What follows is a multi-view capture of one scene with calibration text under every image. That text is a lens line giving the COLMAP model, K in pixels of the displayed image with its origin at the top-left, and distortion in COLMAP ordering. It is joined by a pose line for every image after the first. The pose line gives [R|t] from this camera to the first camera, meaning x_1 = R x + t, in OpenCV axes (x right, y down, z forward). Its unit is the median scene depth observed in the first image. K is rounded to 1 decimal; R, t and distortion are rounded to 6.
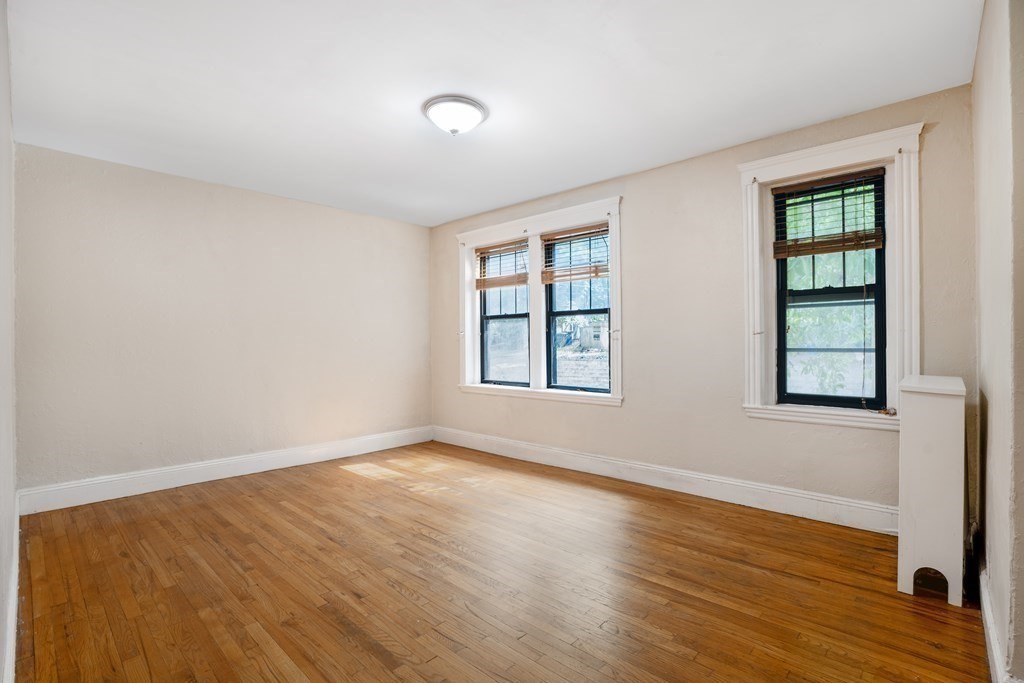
lens RADIAL K [[471.8, 0, 511.8], [0, 471.8, 343.3], [0, 0, 1]] dist [-0.066734, 0.026134]
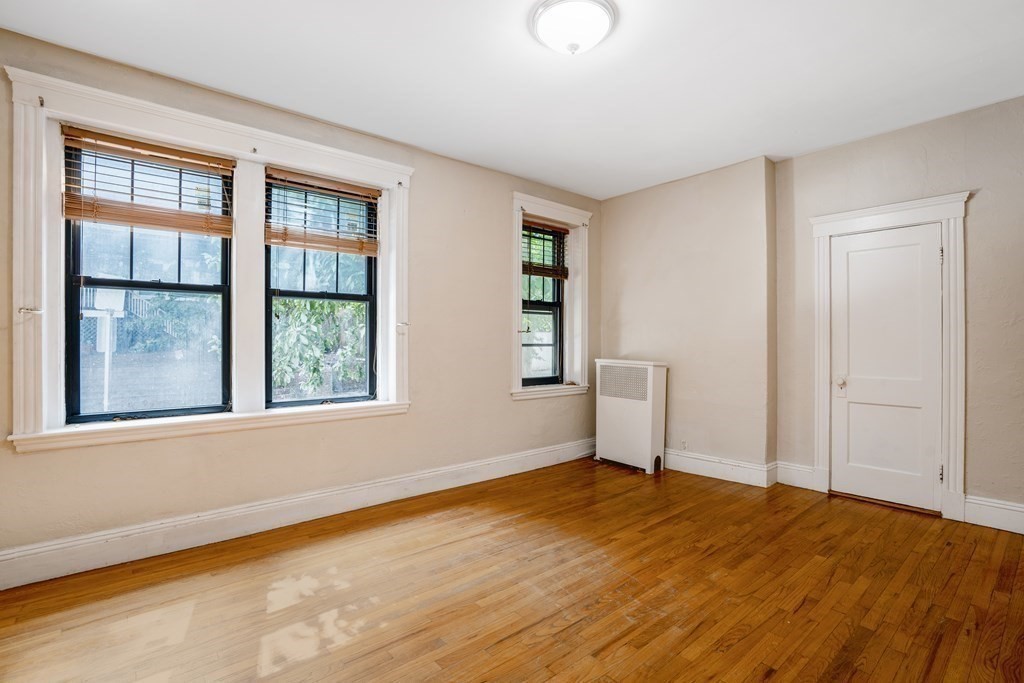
lens RADIAL K [[471.8, 0, 511.8], [0, 471.8, 343.3], [0, 0, 1]] dist [-0.066734, 0.026134]
pose [[0.130049, 0.001370, 0.991507, -0.617812], [-0.004090, 0.999991, -0.000845, 0.008005], [-0.991499, -0.003945, 0.130053, 0.729550]]
